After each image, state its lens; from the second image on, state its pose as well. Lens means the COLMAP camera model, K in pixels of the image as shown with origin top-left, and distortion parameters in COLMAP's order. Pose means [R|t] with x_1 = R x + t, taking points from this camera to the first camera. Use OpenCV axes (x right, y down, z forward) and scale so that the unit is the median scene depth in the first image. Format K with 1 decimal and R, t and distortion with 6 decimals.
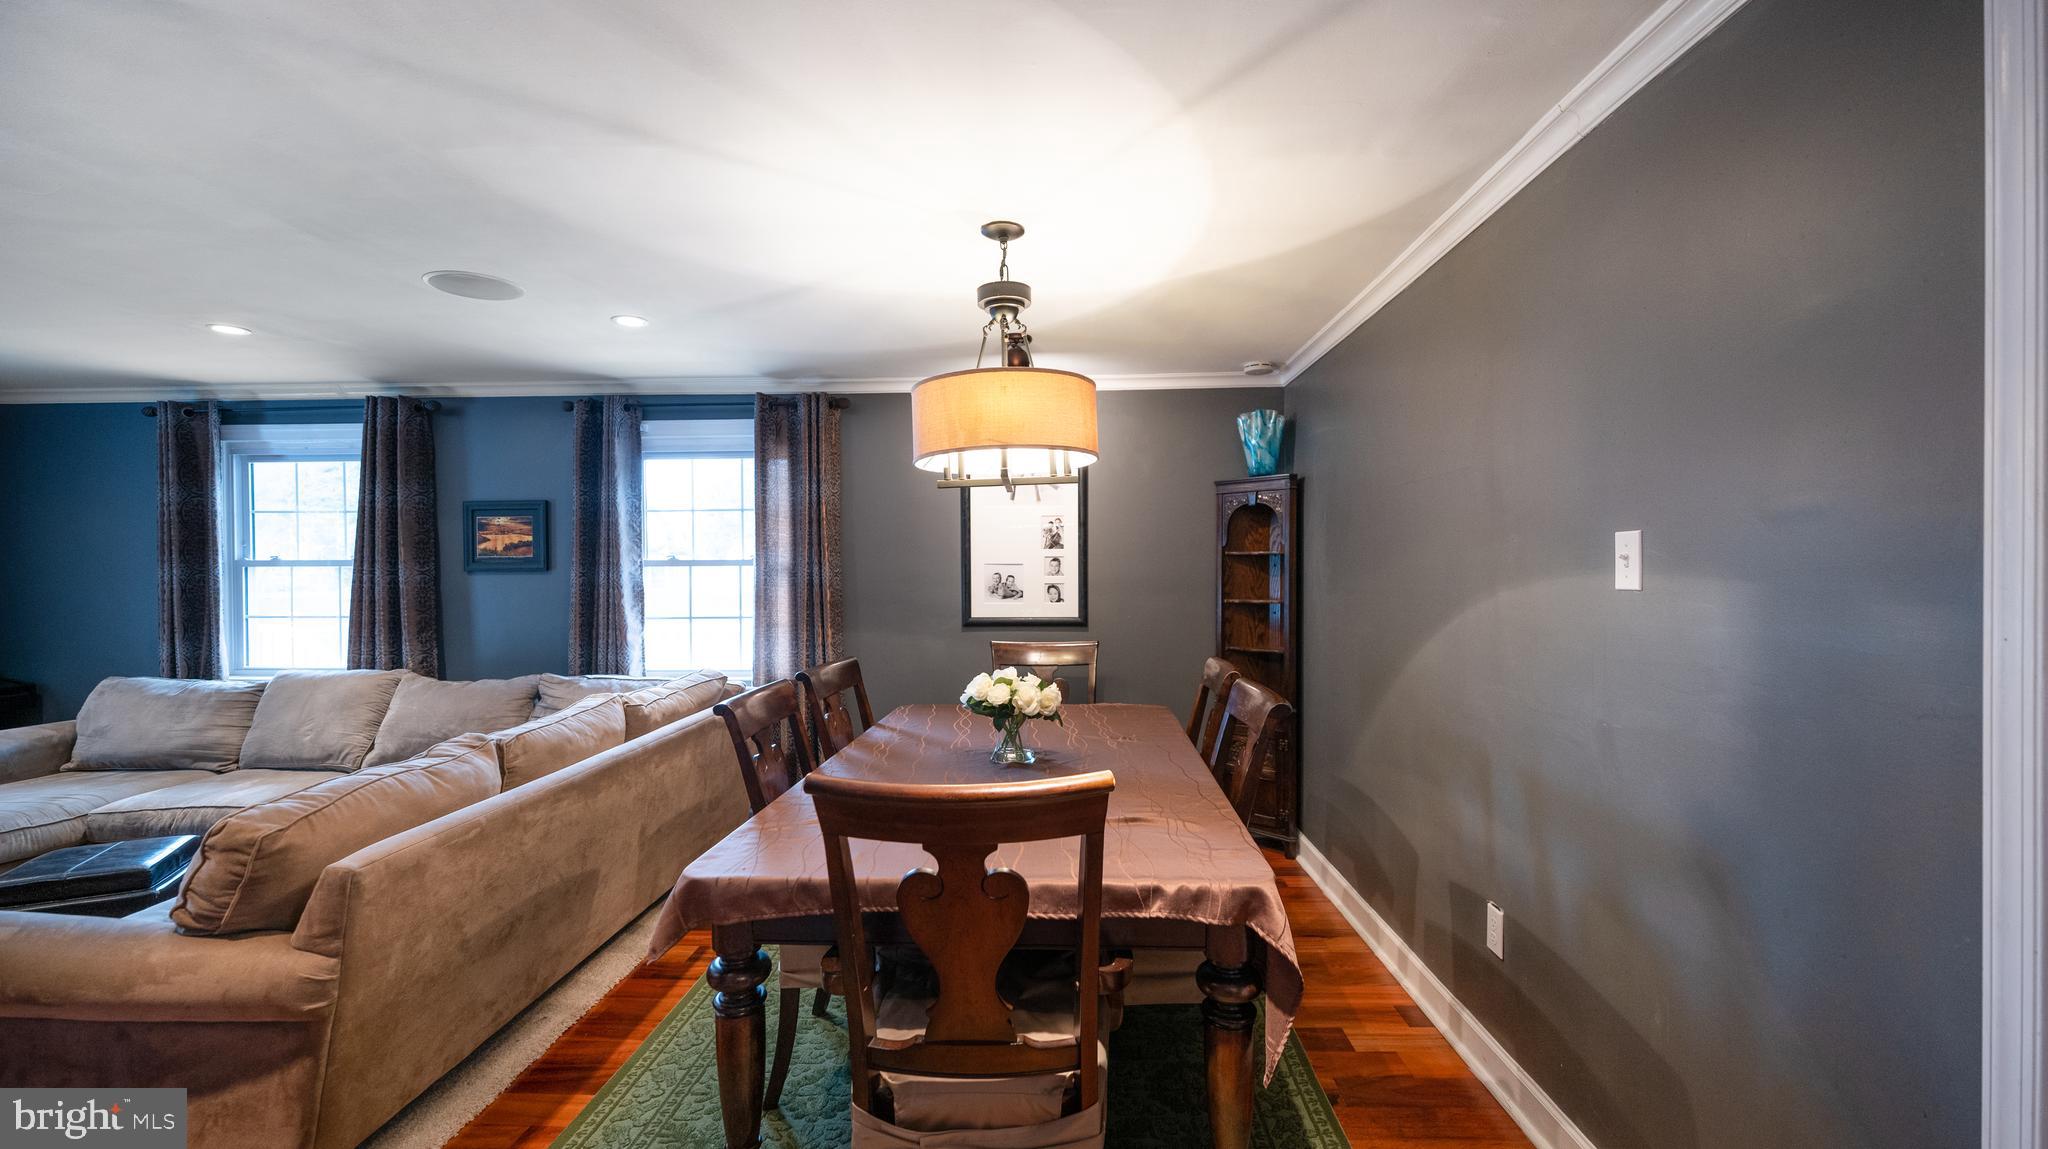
lens RADIAL K [[832.6, 0, 1022.4], [0, 832.6, 570.8], [0, 0, 1]] dist [0.001754, -0.000473]
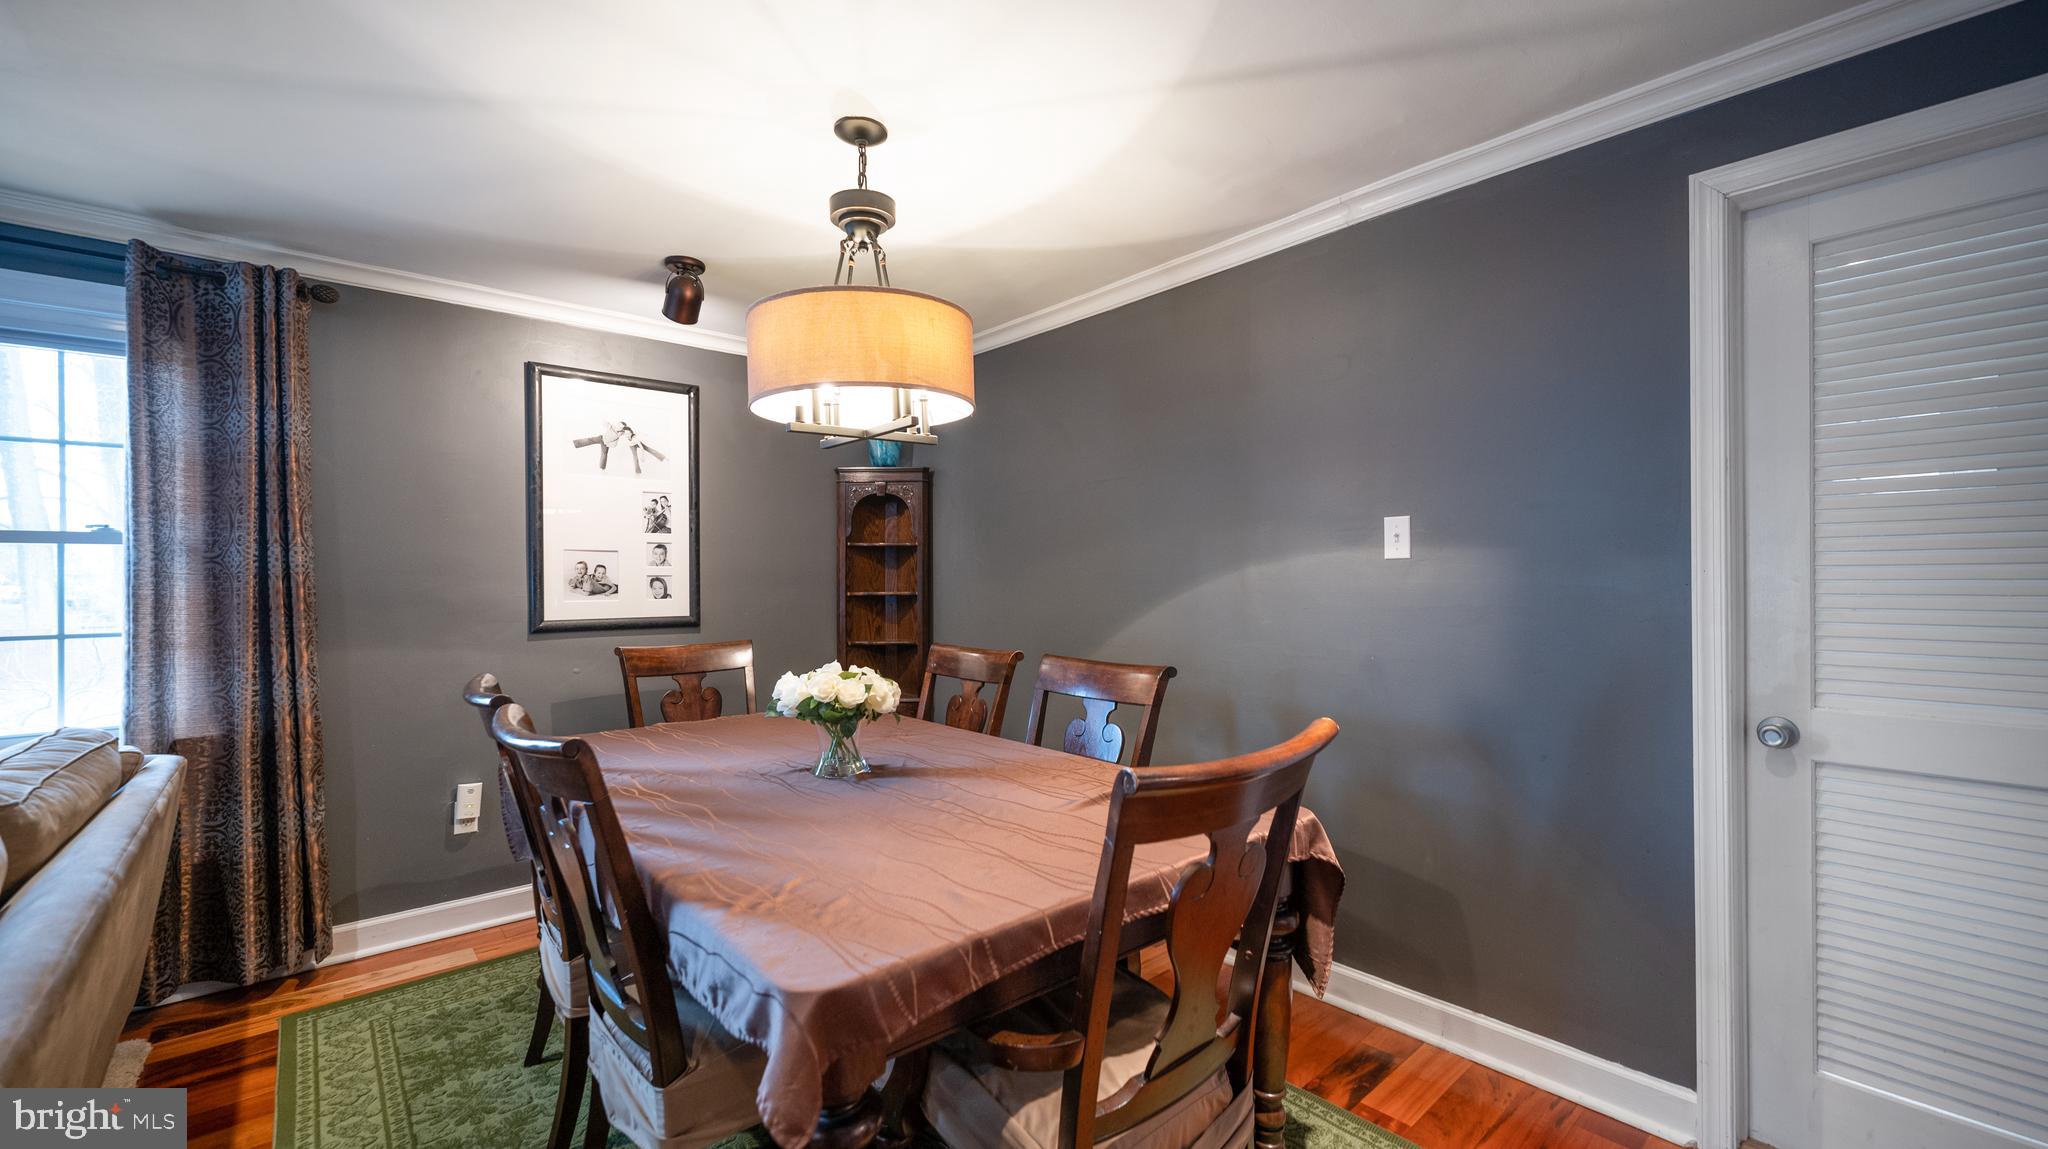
lens RADIAL K [[832.6, 0, 1021.7], [0, 832.6, 575.4], [0, 0, 1]] dist [0.001754, -0.000473]
pose [[0.723197, 0.001641, 0.690640, -0.272428], [0.004660, 0.999963, -0.007256, 0.022847], [-0.690626, 0.008466, 0.723163, 0.165962]]
